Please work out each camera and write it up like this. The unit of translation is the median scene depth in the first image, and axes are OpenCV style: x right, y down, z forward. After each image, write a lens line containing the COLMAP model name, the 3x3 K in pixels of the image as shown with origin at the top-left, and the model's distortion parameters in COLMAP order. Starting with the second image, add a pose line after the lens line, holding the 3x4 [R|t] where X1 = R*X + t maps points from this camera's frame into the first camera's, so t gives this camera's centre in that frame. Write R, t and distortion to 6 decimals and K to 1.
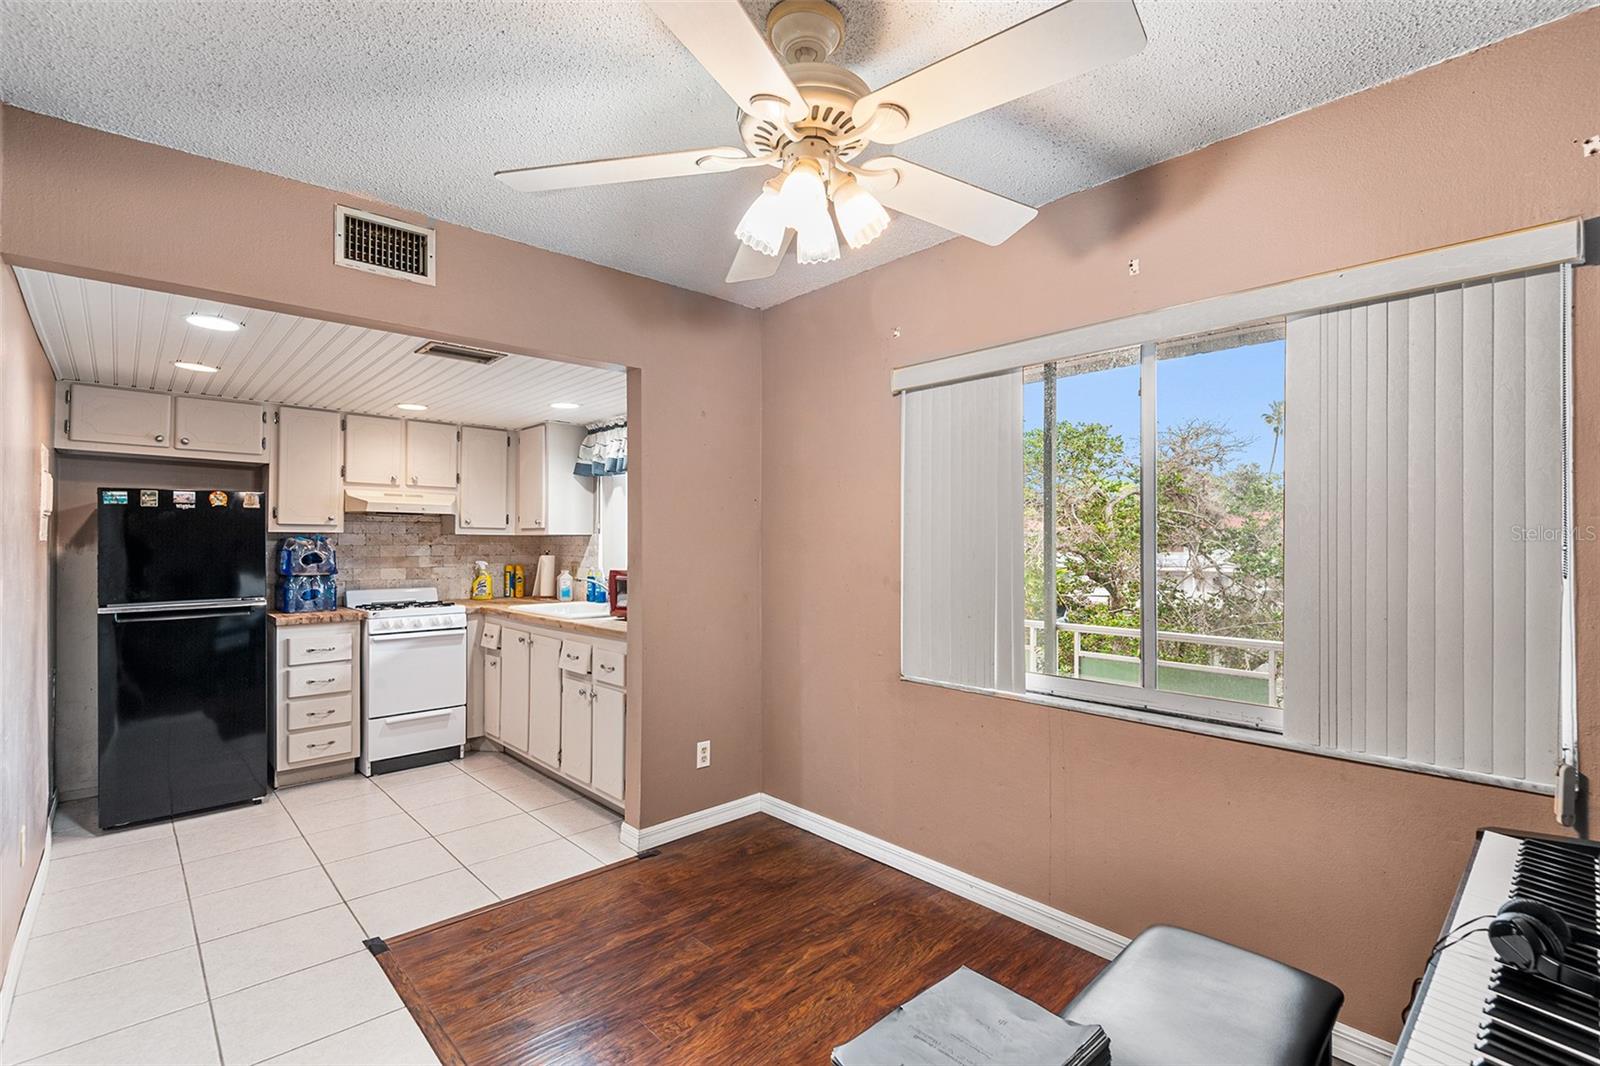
lens RADIAL K [[729.4, 0, 801.5], [0, 729.4, 543.1], [0, 0, 1]] dist [0.034664, -0.025343]
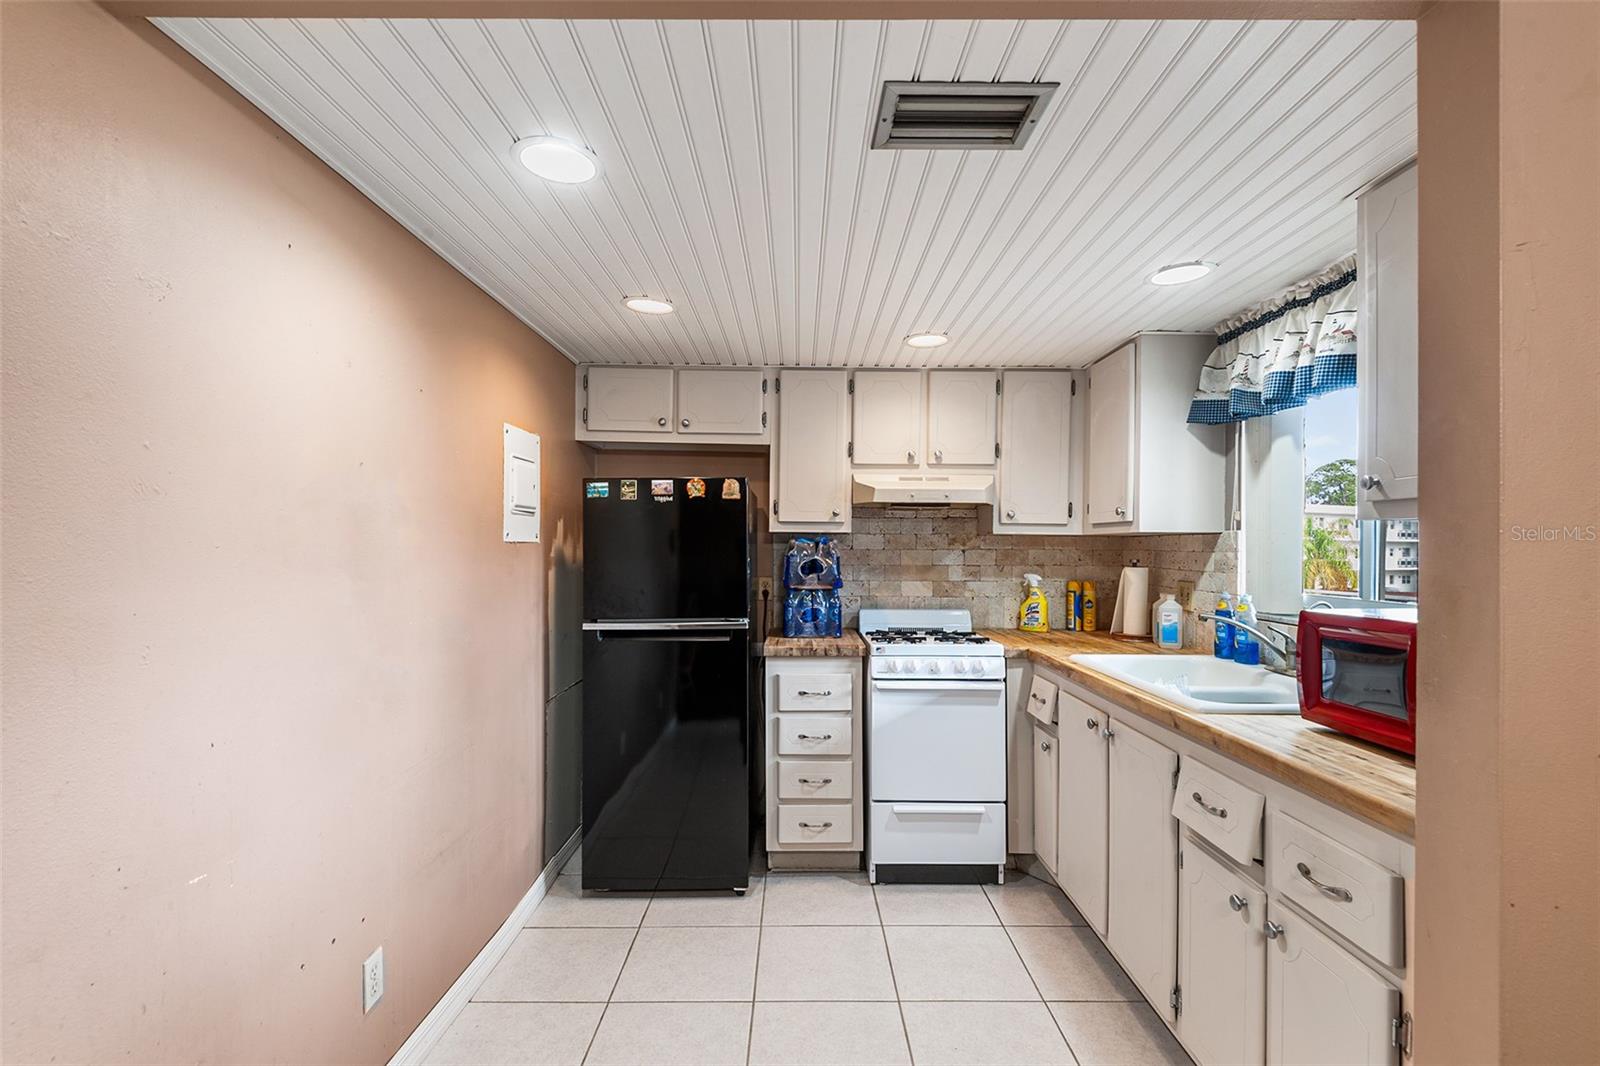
lens RADIAL K [[729.4, 0, 801.5], [0, 729.4, 543.1], [0, 0, 1]] dist [0.034664, -0.025343]
pose [[0.735201, -0.002003, -0.677846, -0.168155], [-0.003529, 0.999971, -0.006782, 0.001833], [0.677840, 0.007378, 0.735173, 0.444365]]
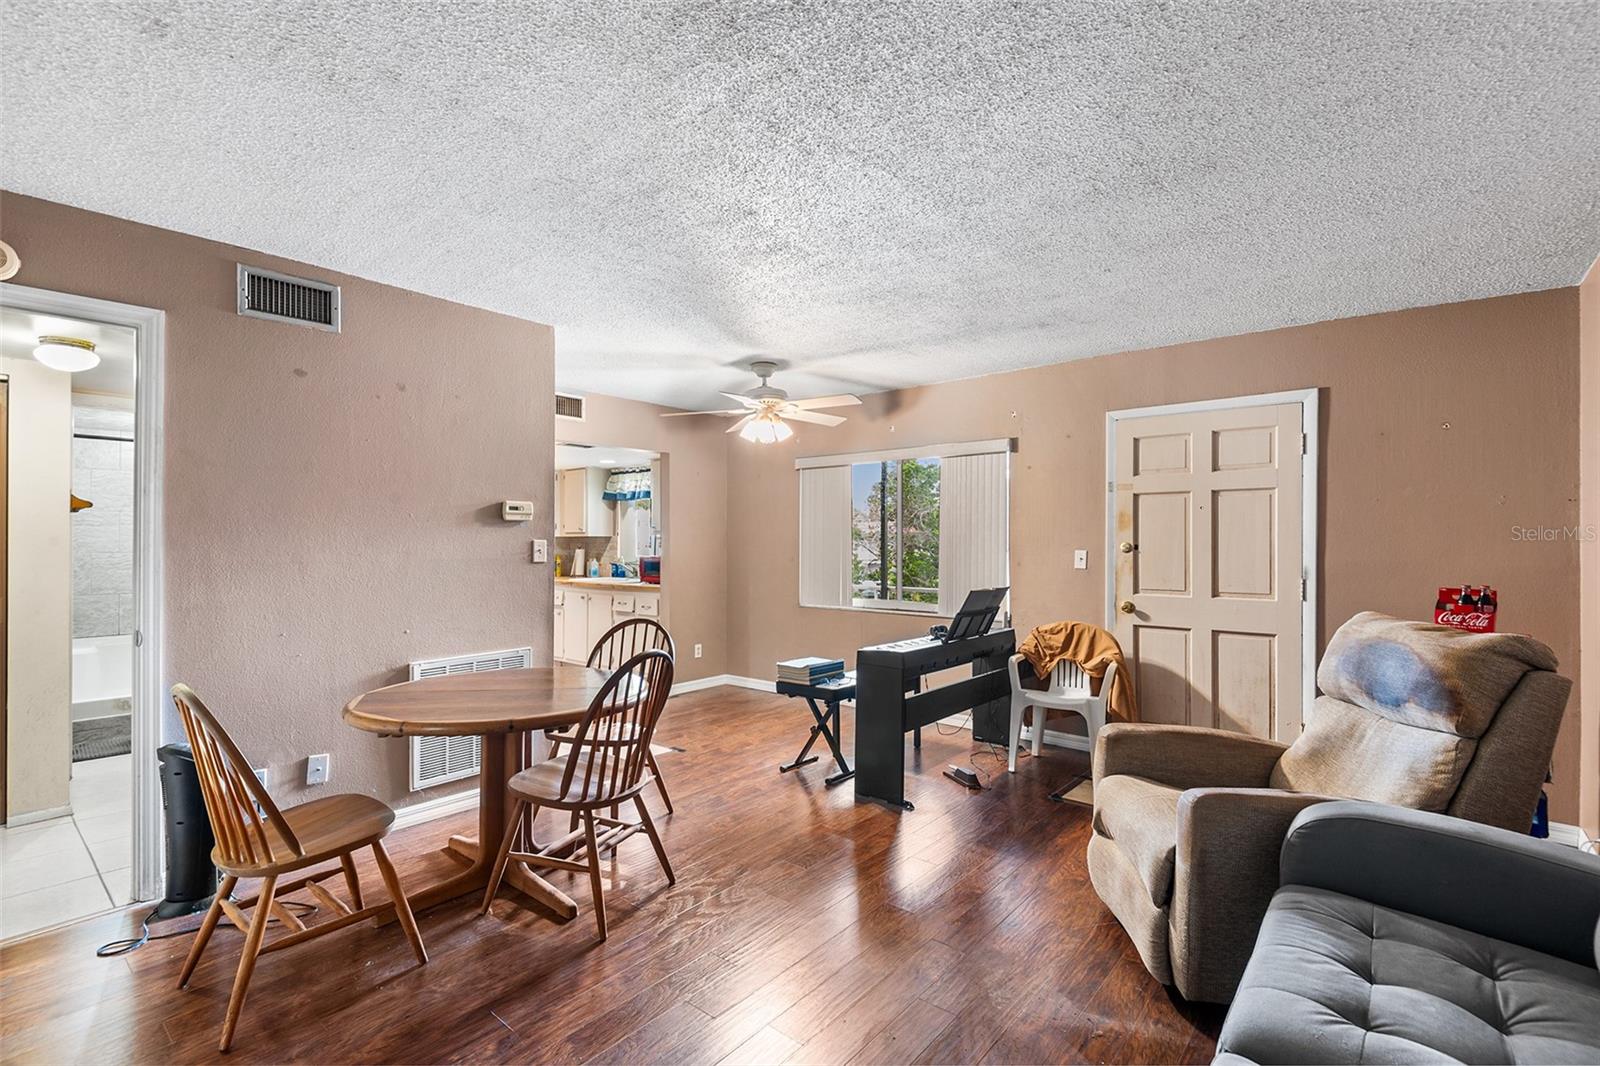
lens RADIAL K [[729.4, 0, 801.5], [0, 729.4, 543.1], [0, 0, 1]] dist [0.034664, -0.025343]
pose [[0.992516, 0.003802, 0.122056, -0.079569], [-0.003424, 0.999989, -0.003307, 0.008397], [-0.122067, 0.002864, 0.992518, -0.755131]]
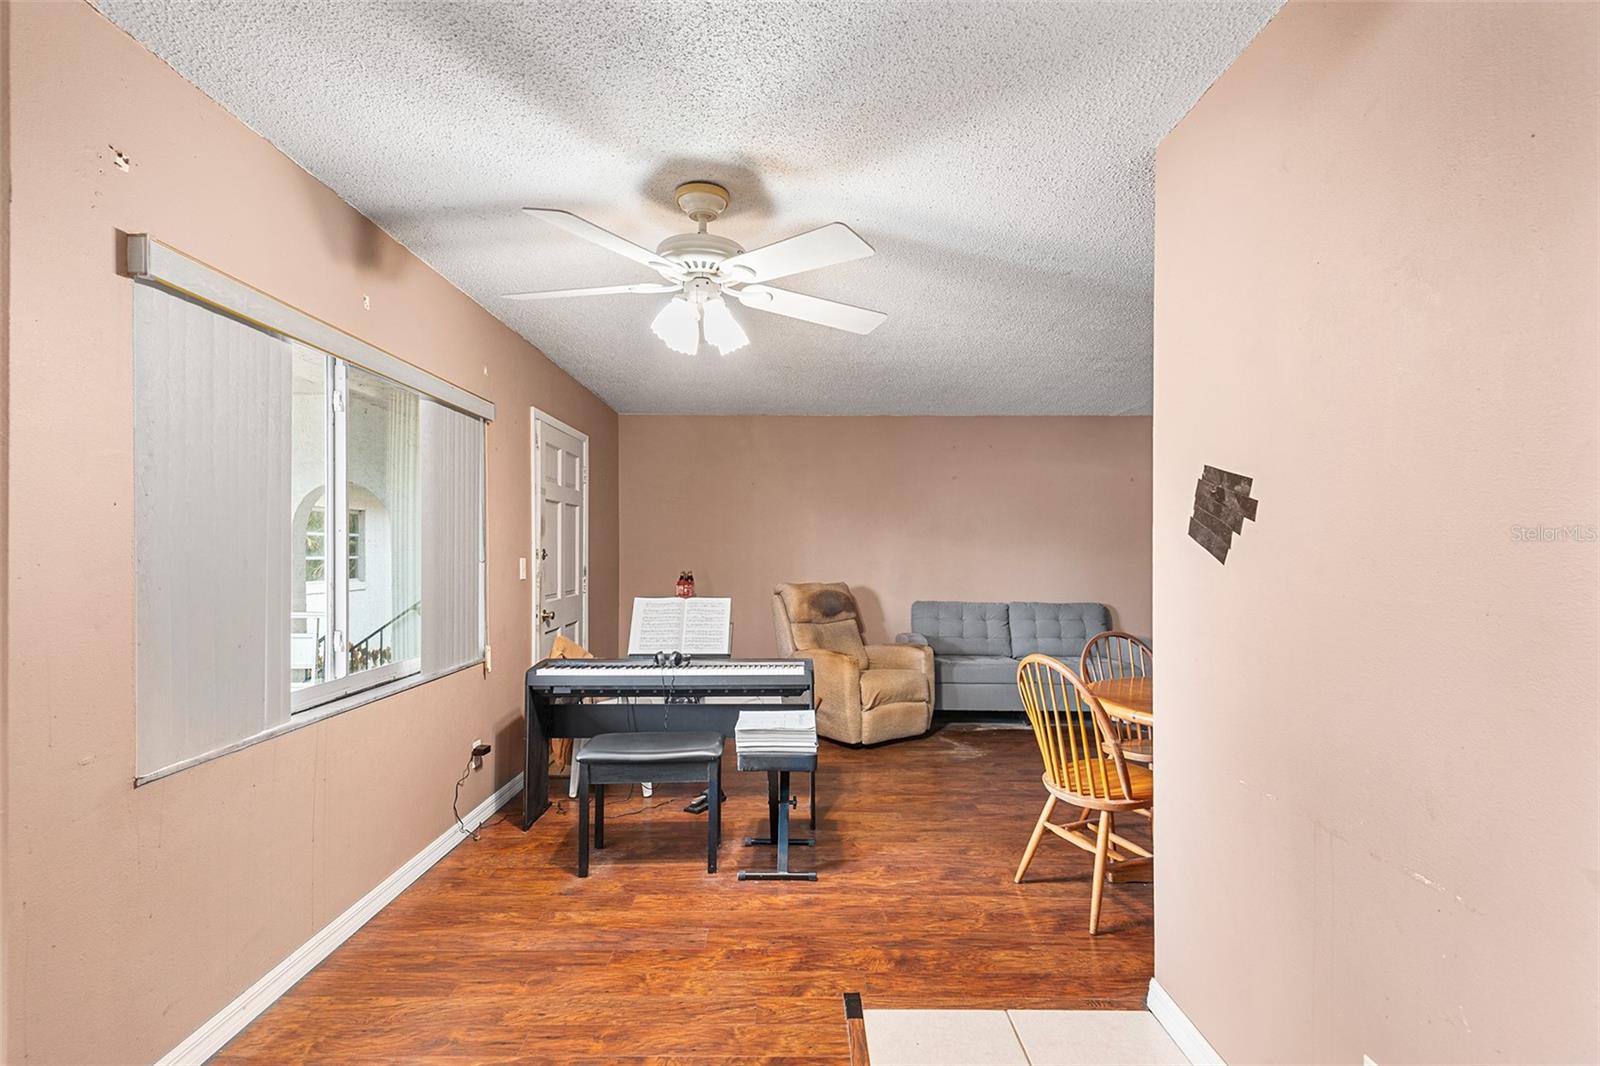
lens RADIAL K [[729.4, 0, 801.5], [0, 729.4, 543.1], [0, 0, 1]] dist [0.034664, -0.025343]
pose [[-0.736350, 0.003807, 0.676590, -0.444018], [-0.000271, 0.999982, -0.005922, 0.001262], [-0.676601, -0.004543, -0.736336, 0.754071]]
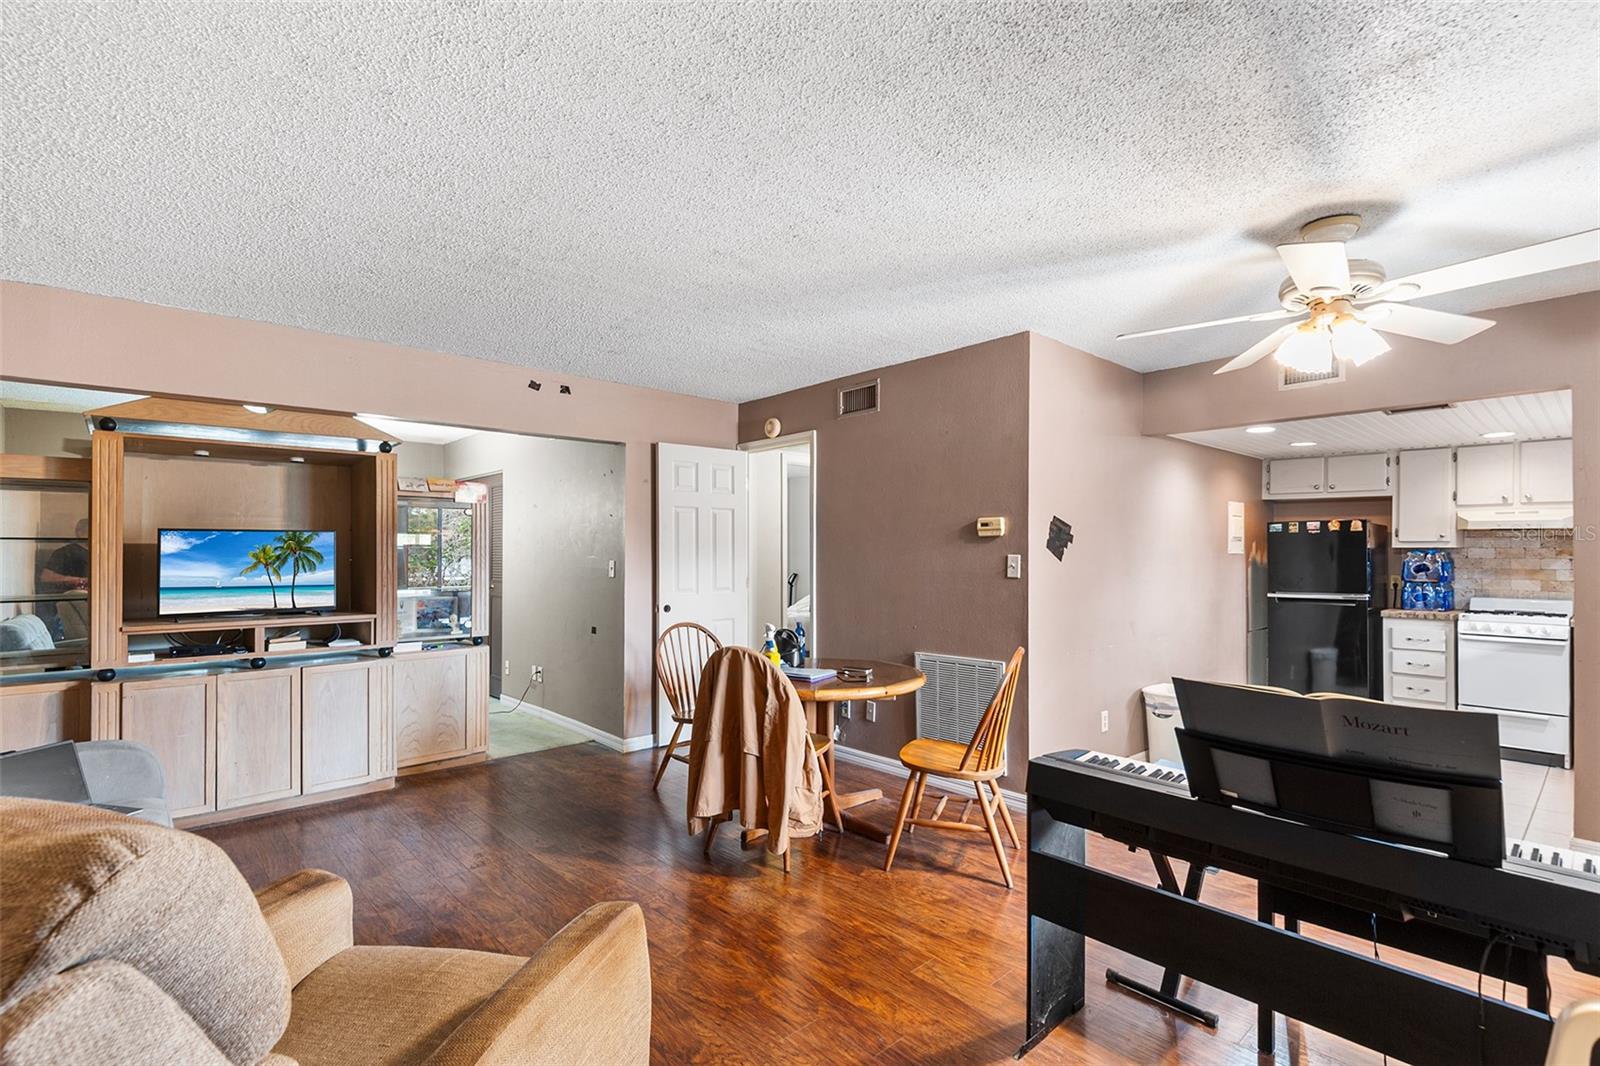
lens RADIAL K [[729.4, 0, 801.5], [0, 729.4, 543.1], [0, 0, 1]] dist [0.034664, -0.025343]
pose [[-0.018877, -0.013126, -0.999736, 0.617653], [-0.006226, 0.999896, -0.013010, 0.001139], [0.999802, 0.005979, -0.018956, -0.039880]]
